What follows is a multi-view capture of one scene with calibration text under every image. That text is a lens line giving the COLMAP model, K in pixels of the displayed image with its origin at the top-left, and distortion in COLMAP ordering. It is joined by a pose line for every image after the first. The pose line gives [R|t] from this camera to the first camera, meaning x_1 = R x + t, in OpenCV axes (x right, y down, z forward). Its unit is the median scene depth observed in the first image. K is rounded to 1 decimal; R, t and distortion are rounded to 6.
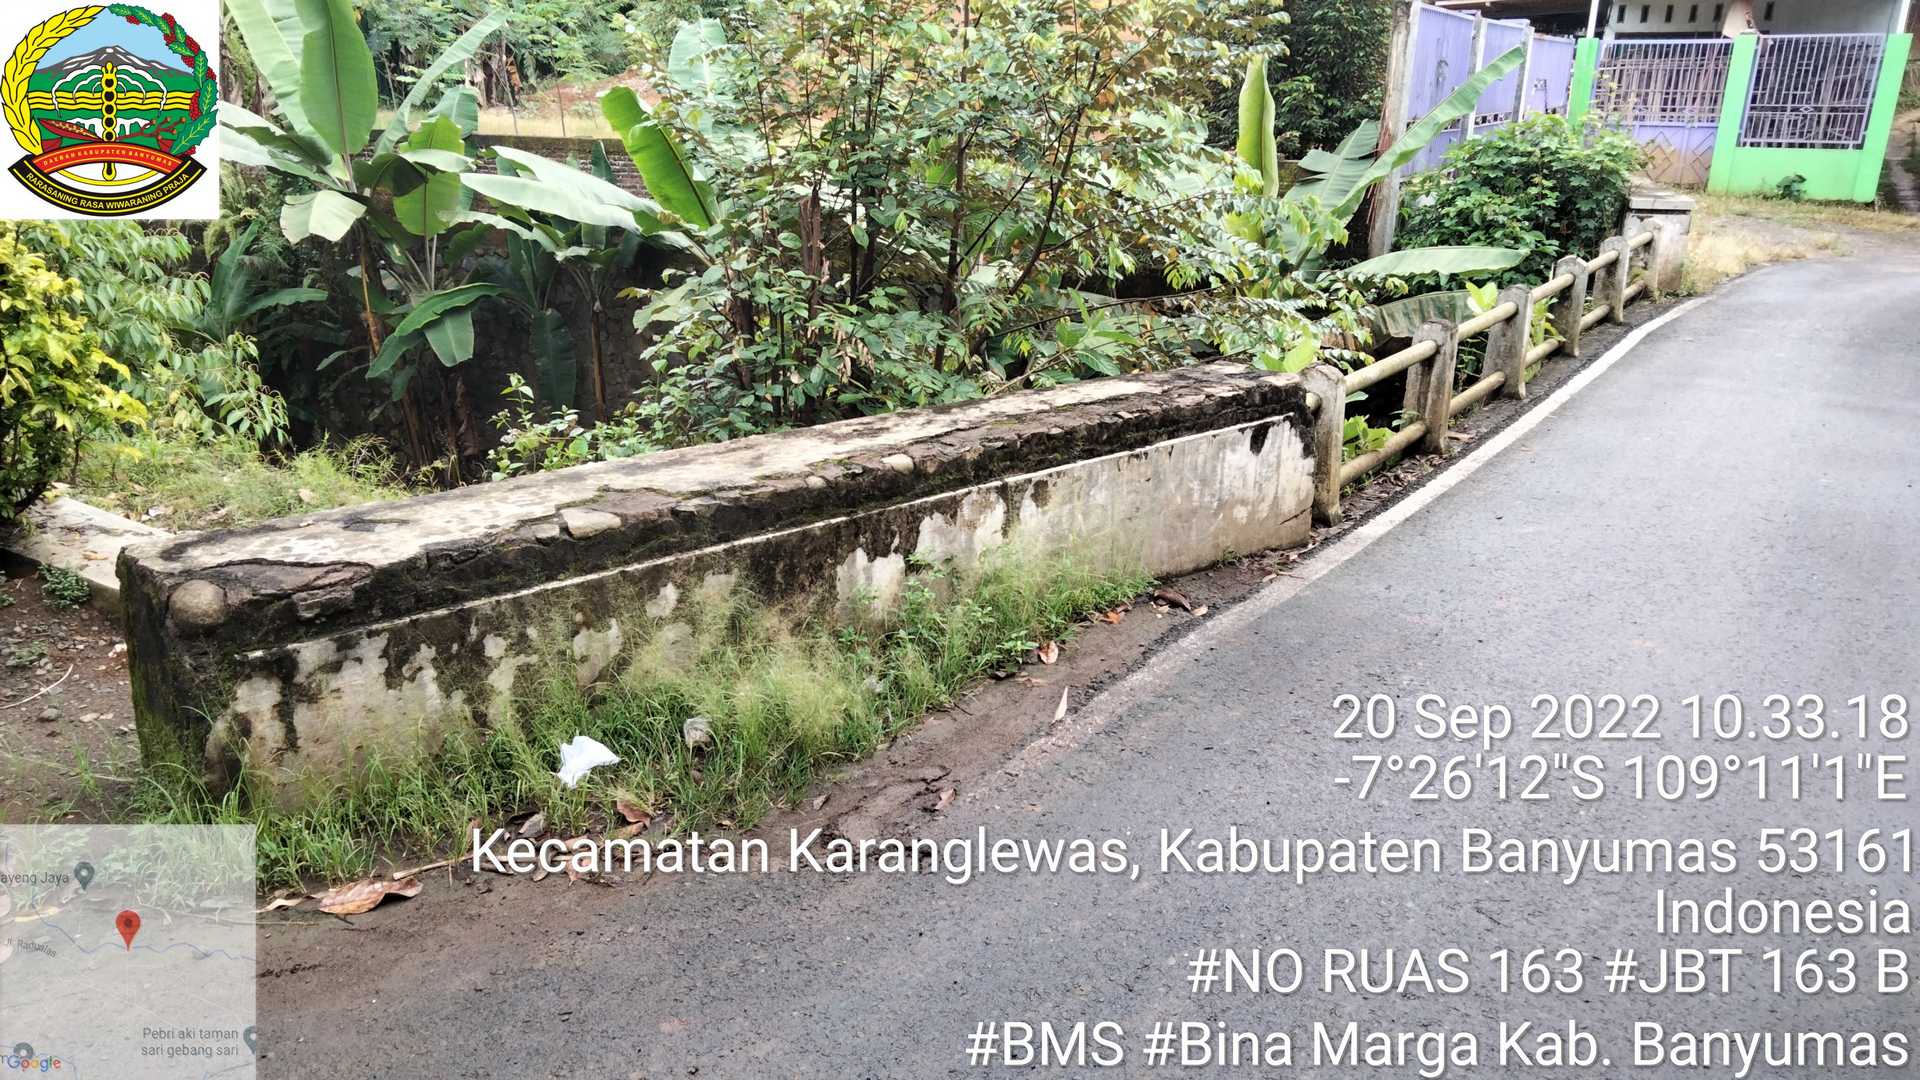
lens RADIAL K [[1398.7, 0, 934.4], [0, 1398.7, 543.8], [0, 0, 1]] dist [0.029781, -0.011060]
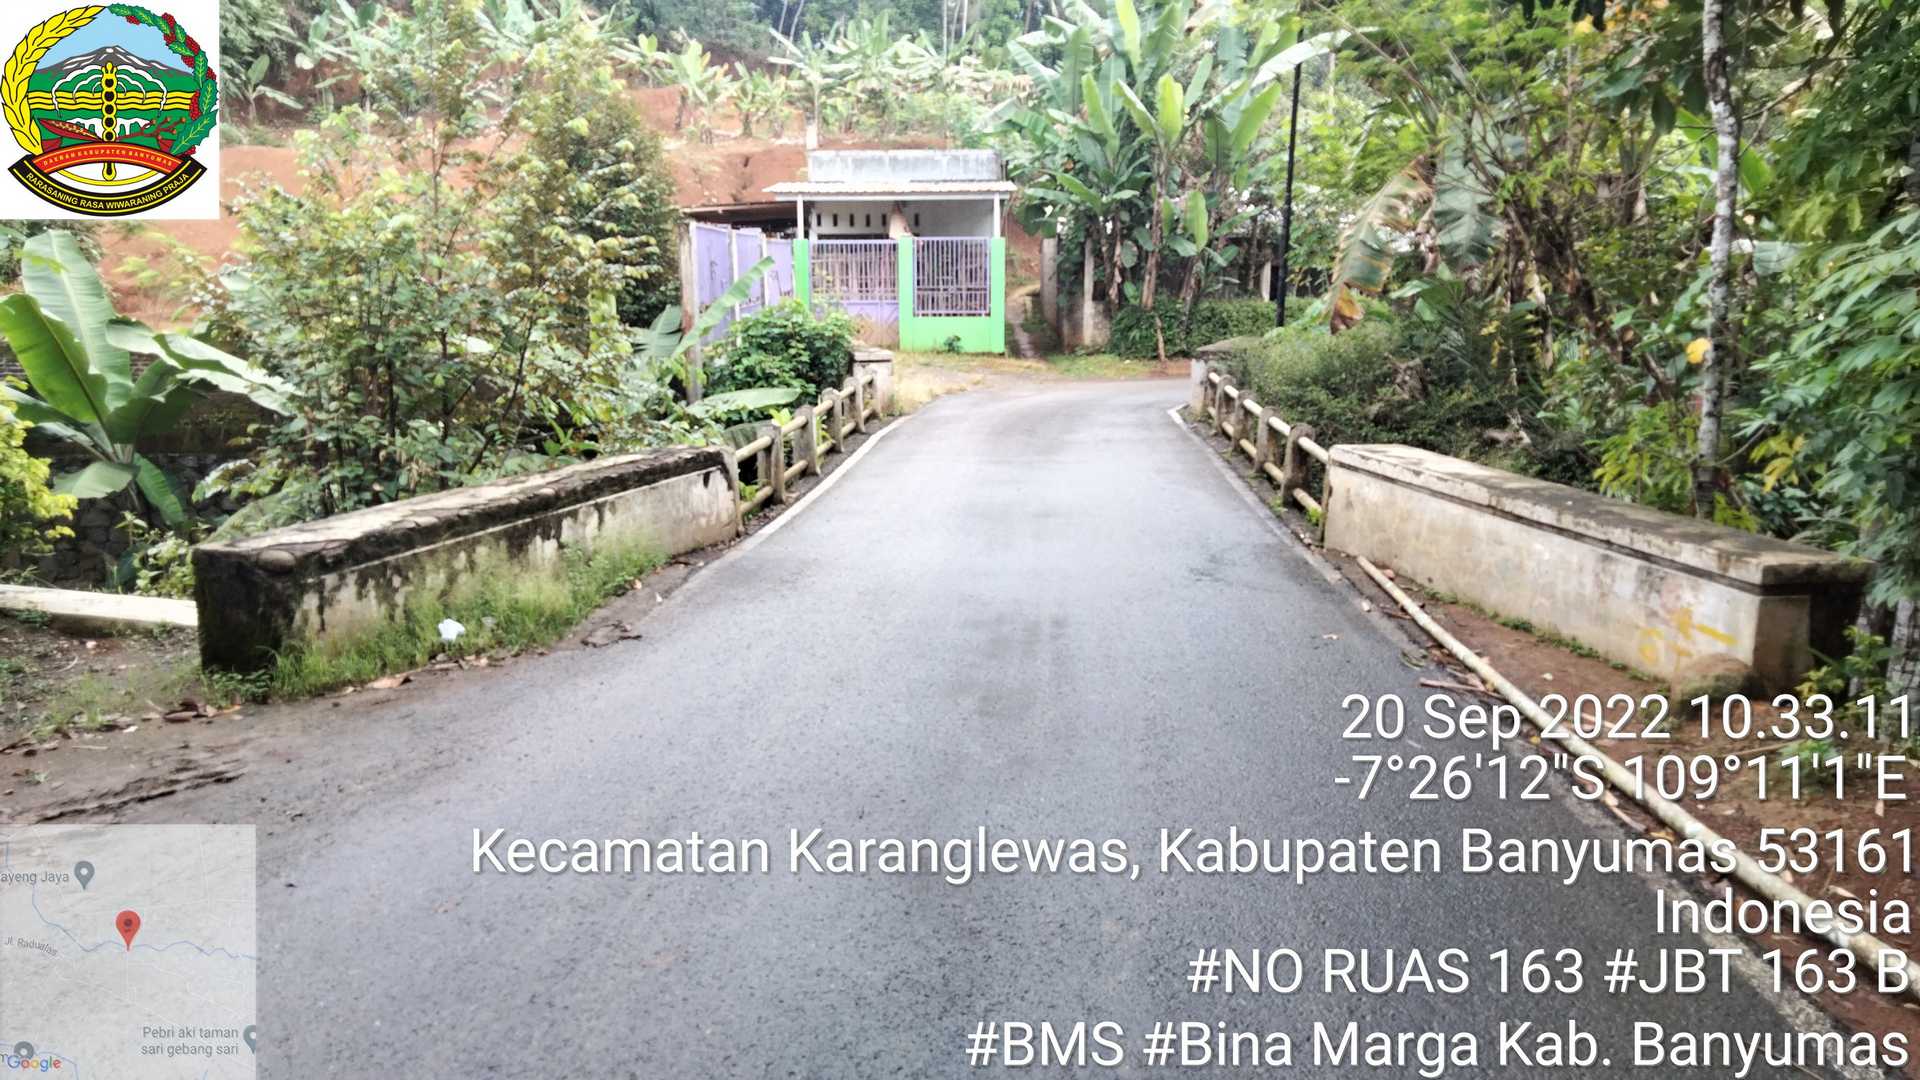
lens RADIAL K [[1398.7, 0, 934.4], [0, 1398.7, 543.8], [0, 0, 1]] dist [0.029781, -0.011060]
pose [[0.870774, -0.110742, 0.479051, -0.177983], [0.168432, 0.982540, -0.079028, 0.091346], [-0.461935, 0.149503, 0.874223, -0.326843]]
